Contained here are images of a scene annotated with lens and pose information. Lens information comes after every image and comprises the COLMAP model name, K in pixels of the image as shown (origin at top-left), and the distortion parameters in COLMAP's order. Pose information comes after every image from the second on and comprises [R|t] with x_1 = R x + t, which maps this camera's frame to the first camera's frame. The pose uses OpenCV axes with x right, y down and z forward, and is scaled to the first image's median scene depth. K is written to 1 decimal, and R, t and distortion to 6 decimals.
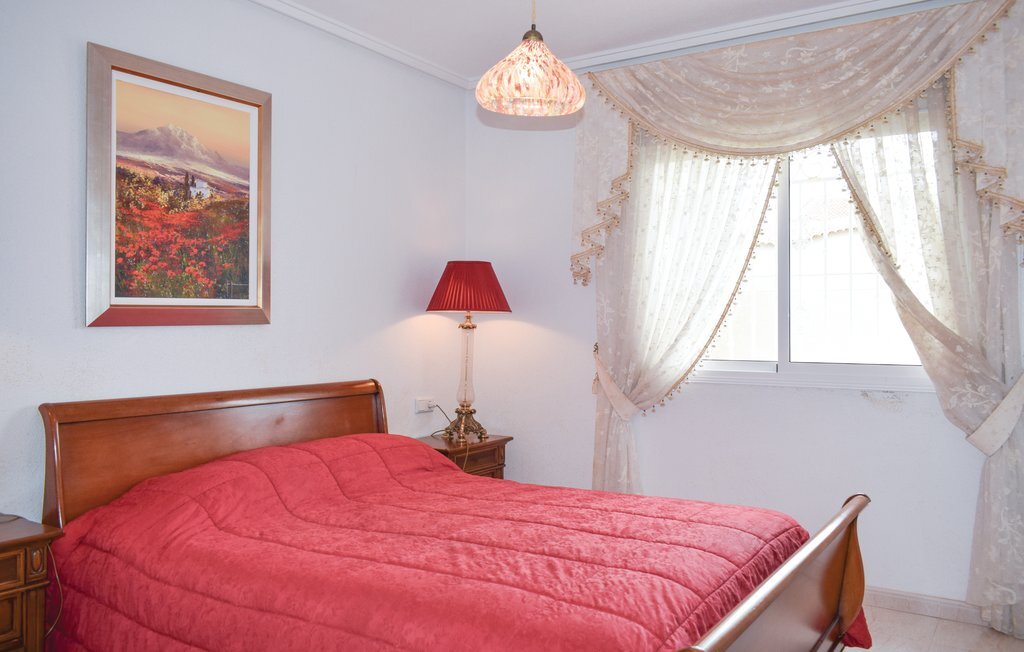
lens RADIAL K [[804.9, 0, 511.9], [0, 804.9, 319.8], [0, 0, 1]] dist [-0.013210, 0.001217]
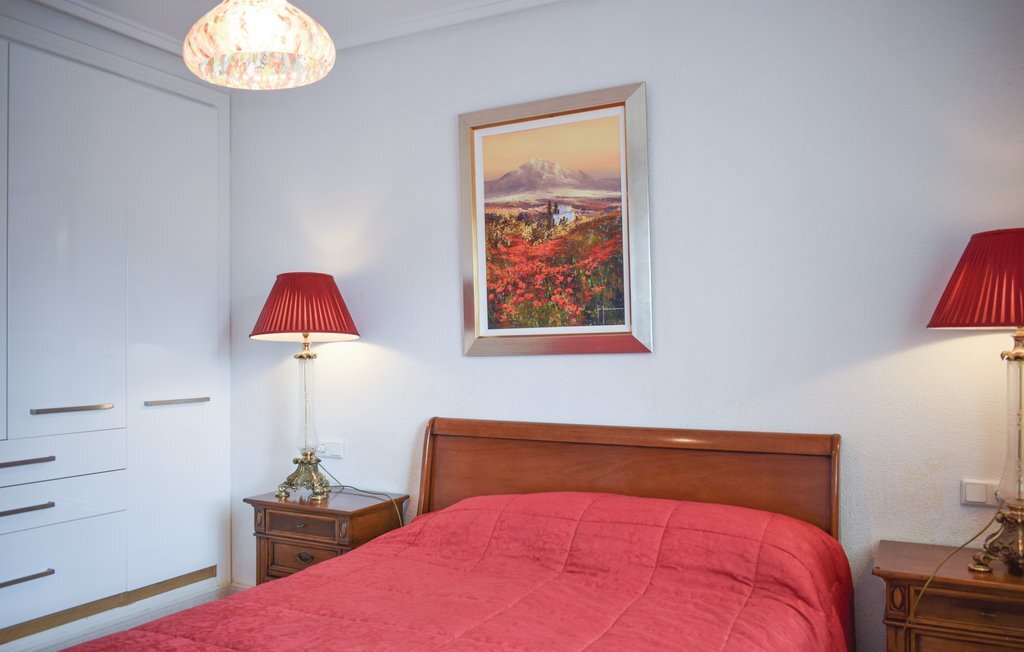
lens RADIAL K [[804.9, 0, 510.2], [0, 804.9, 336.4], [0, 0, 1]] dist [-0.013210, 0.001217]
pose [[0.105164, -0.019158, -0.994270, 0.586869], [0.010521, 0.999780, -0.018152, 0.002225], [0.994399, -0.008551, 0.105343, 0.852927]]
